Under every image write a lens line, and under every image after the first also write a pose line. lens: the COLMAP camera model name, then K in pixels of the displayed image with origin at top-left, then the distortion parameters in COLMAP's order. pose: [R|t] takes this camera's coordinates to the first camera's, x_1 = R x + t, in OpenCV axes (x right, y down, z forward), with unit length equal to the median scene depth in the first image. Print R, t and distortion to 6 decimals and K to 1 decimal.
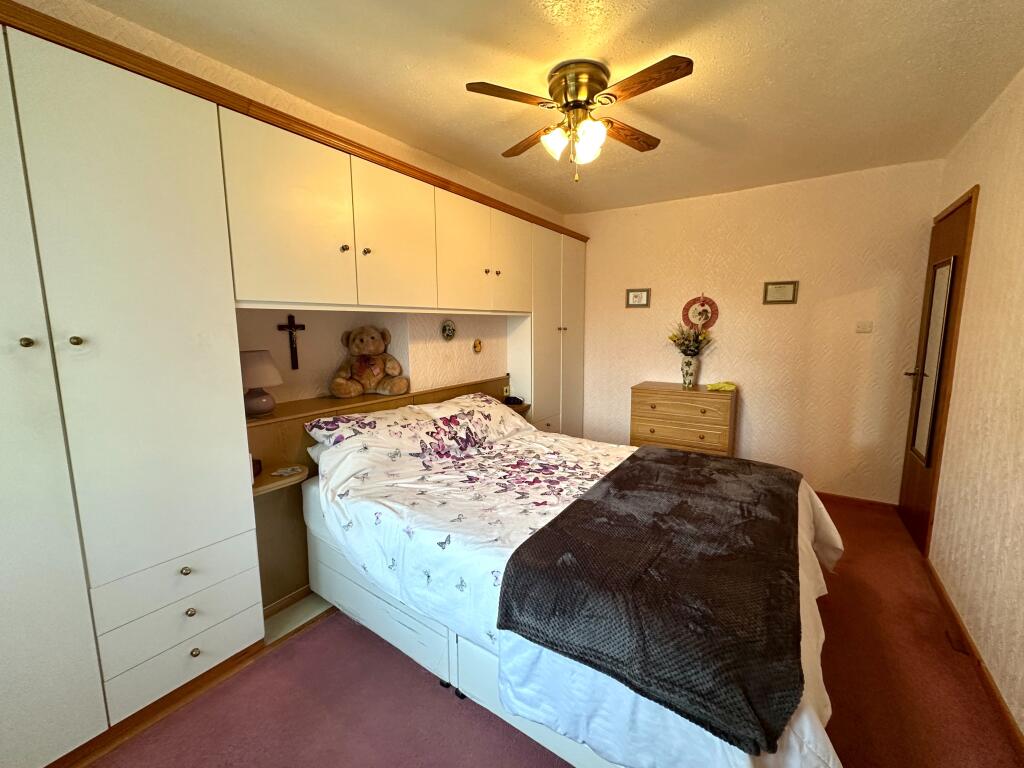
lens RADIAL K [[412.0, 0, 515.3], [0, 412.0, 380.8], [0, 0, 1]] dist [0.000485, -0.000315]
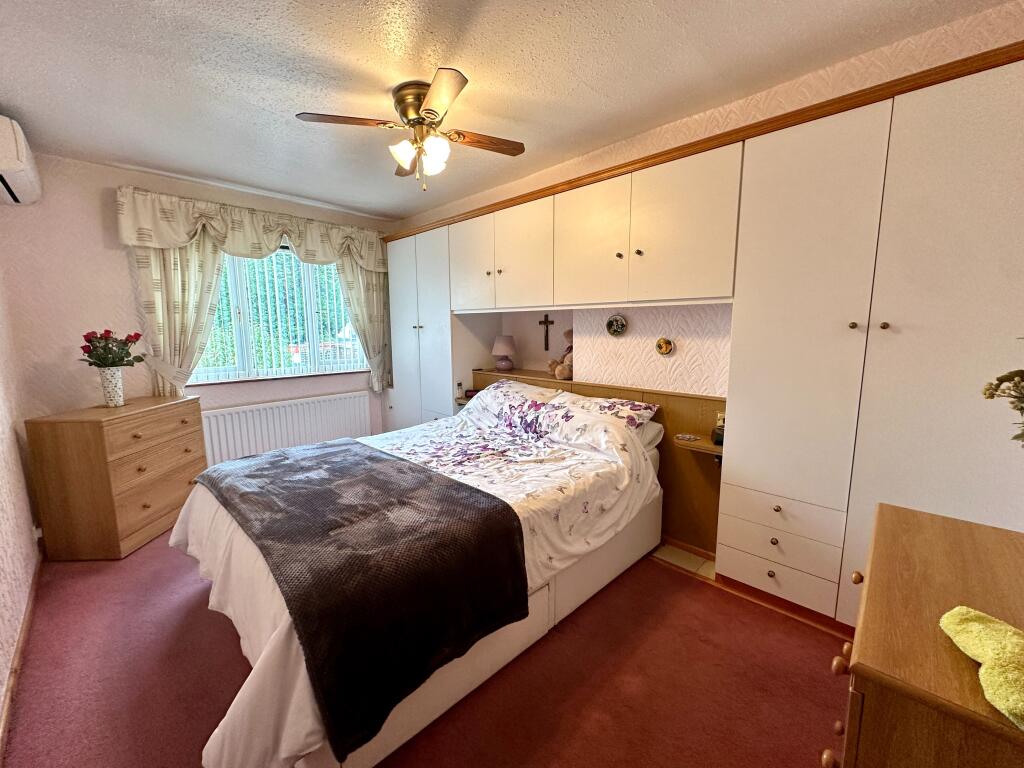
lens RADIAL K [[412.0, 0, 517.3], [0, 412.0, 384.2], [0, 0, 1]] dist [0.000485, -0.000315]
pose [[-0.172971, 0.153451, -0.972900, 0.973896], [-0.116167, 0.977716, 0.174864, -0.158076], [0.978052, 0.143265, -0.151291, 1.141053]]
